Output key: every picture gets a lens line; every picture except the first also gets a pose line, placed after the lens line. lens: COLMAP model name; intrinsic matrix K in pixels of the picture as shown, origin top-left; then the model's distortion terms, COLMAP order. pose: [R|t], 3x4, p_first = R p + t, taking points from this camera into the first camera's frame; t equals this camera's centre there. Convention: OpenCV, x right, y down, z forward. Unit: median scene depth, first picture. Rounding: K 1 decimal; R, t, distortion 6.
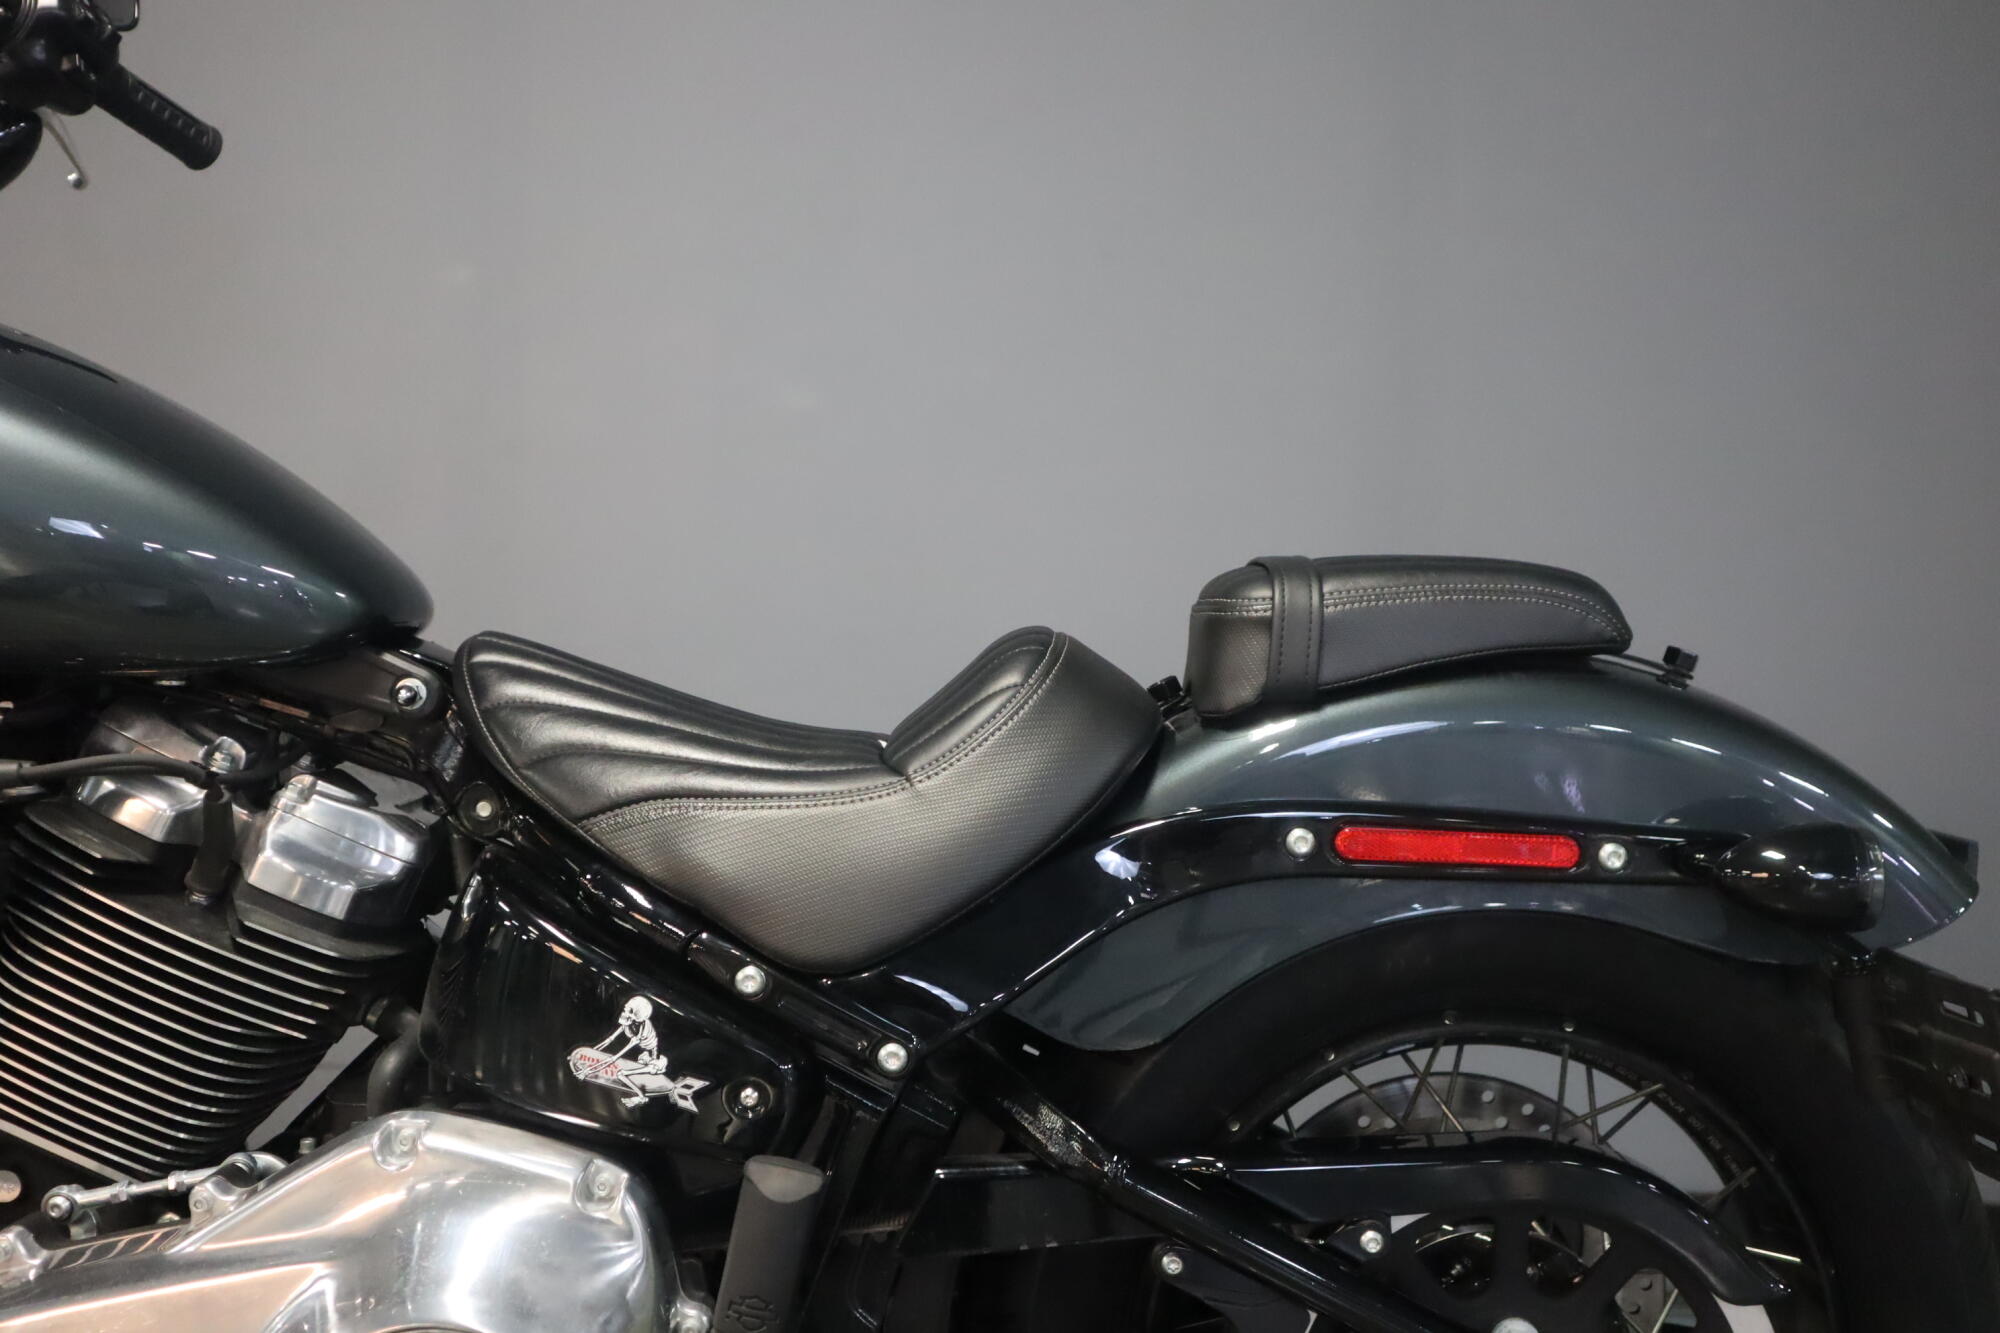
lens RADIAL K [[2089.1, 0, 1006.5], [0, 2089.1, 698.4], [0, 0, 1]] dist [0.010800, 0.000000]
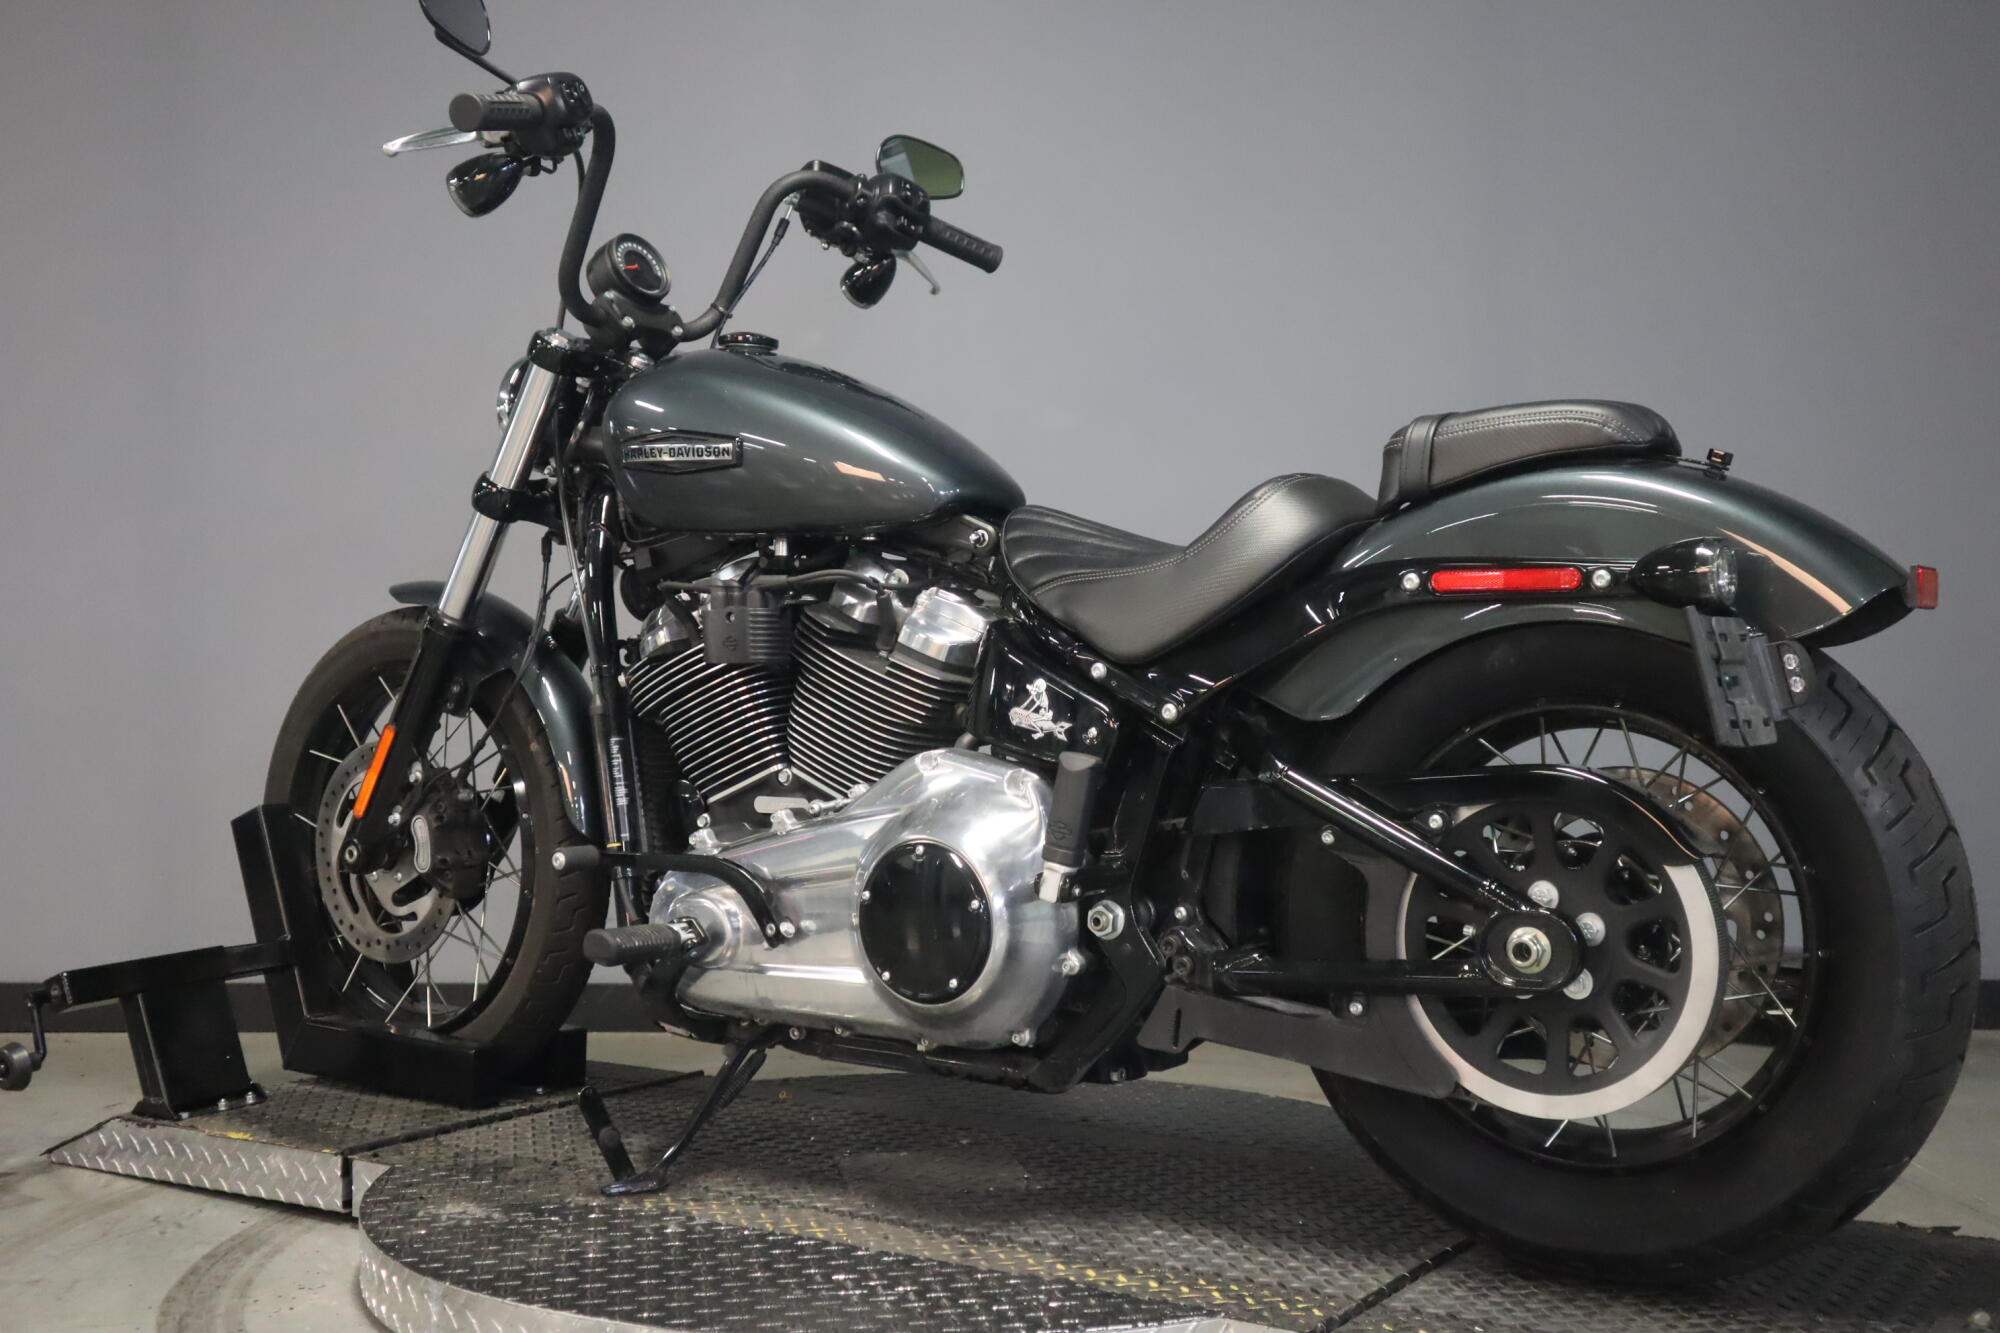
lens RADIAL K [[2103.8, 0, 992.6], [0, 2103.8, 657.3], [0, 0, 1]] dist [0.004928, 0.000000]
pose [[0.826293, -0.038620, -0.561915, 0.774024], [0.002493, 0.997888, -0.064918, 0.228213], [0.563235, 0.052240, 0.824644, -0.508923]]
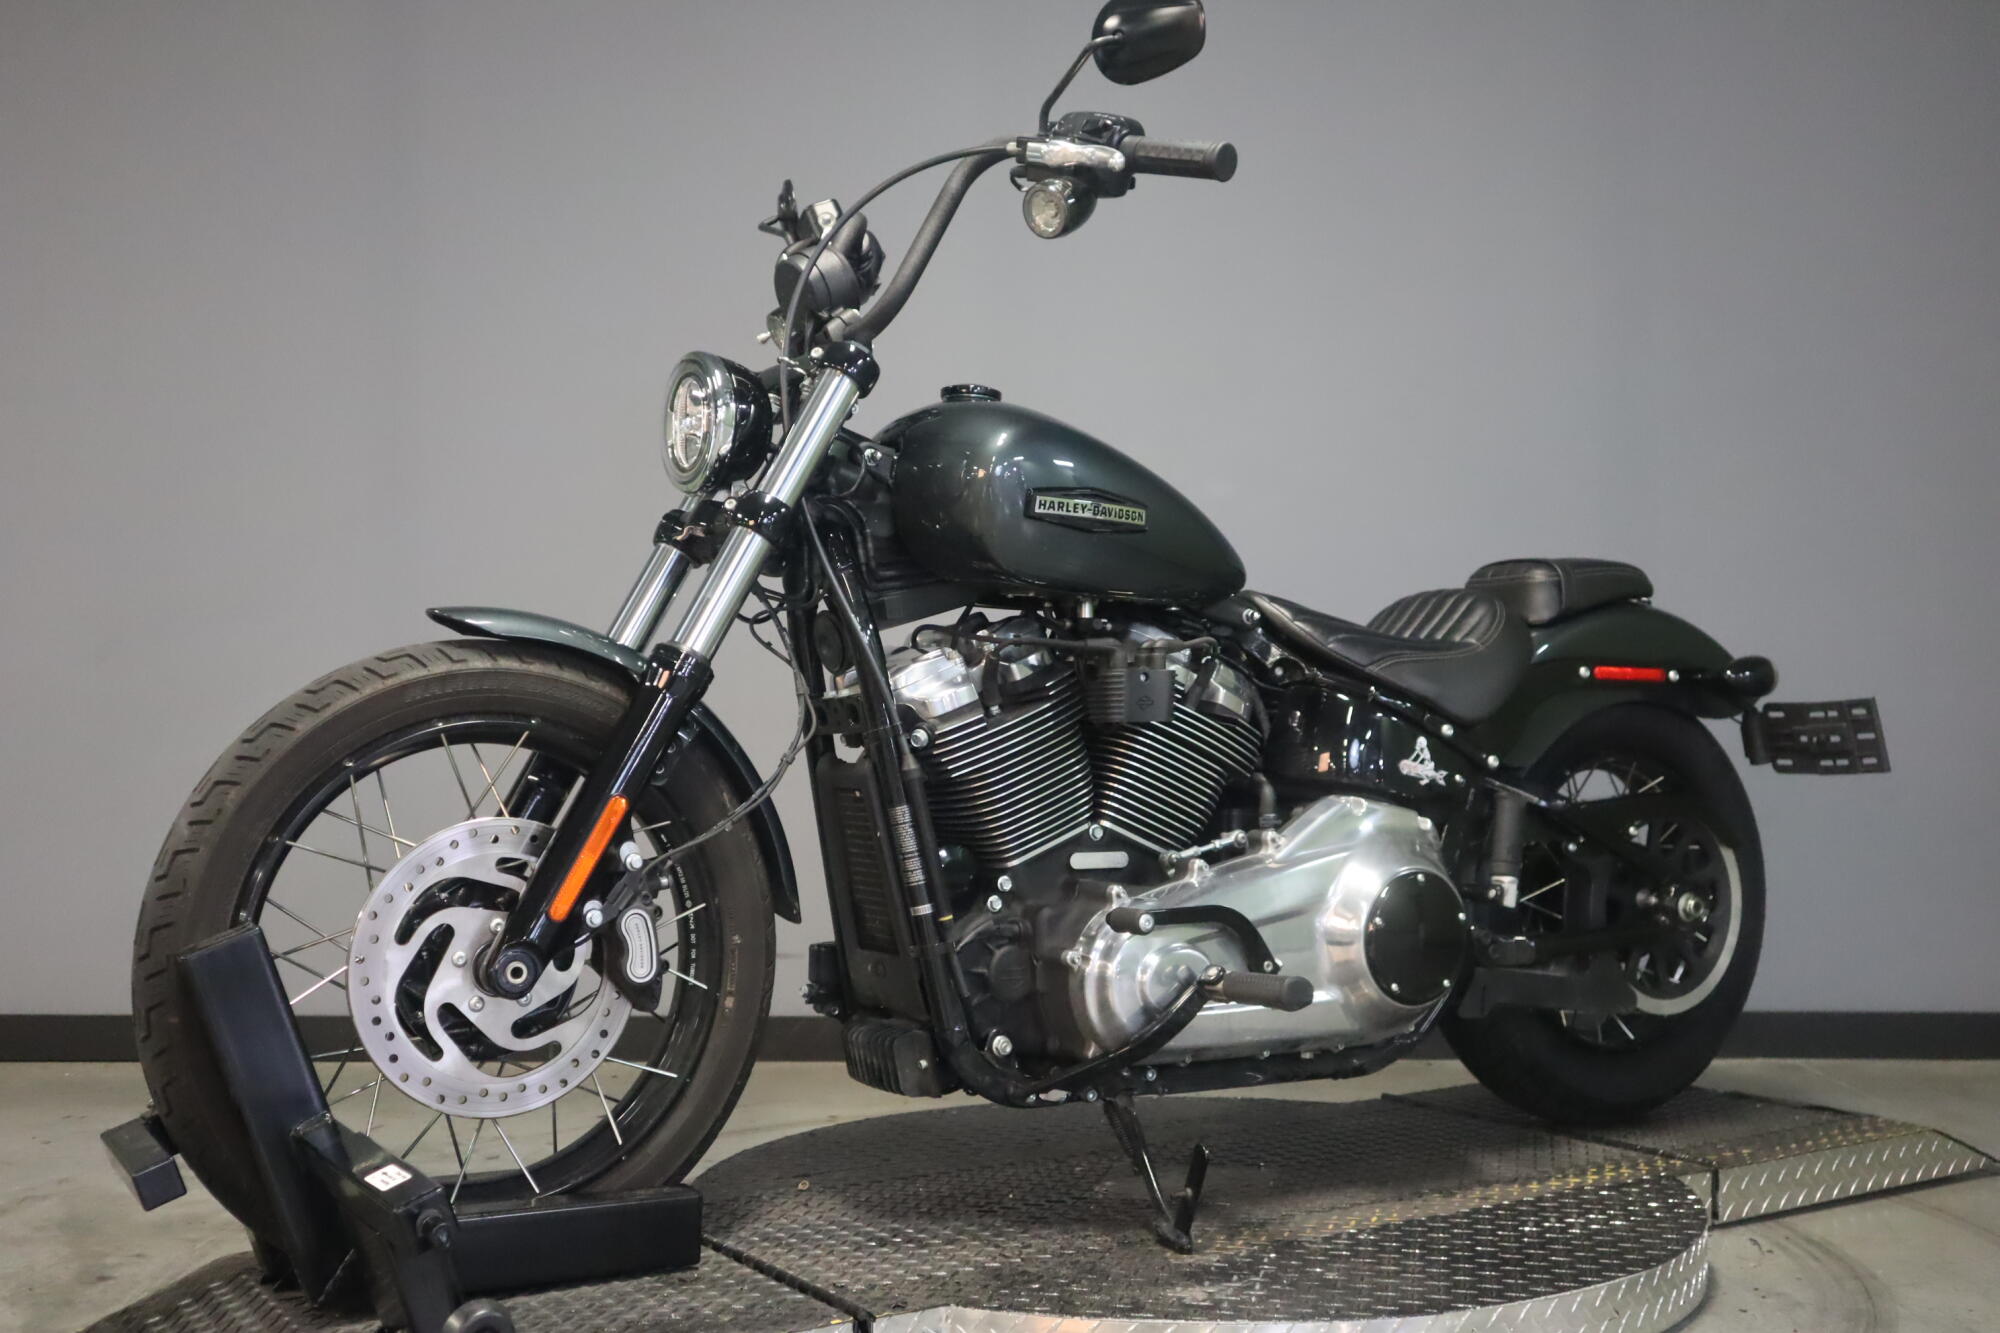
lens RADIAL K [[2089.1, 0, 1001.5], [0, 2089.1, 671.5], [0, 0, 1]] dist [0.010800, 0.000000]
pose [[0.842512, -0.015417, 0.538457, -1.693536], [0.055754, 0.996718, -0.058699, 0.169118], [-0.535785, 0.079476, 0.840606, -0.650676]]
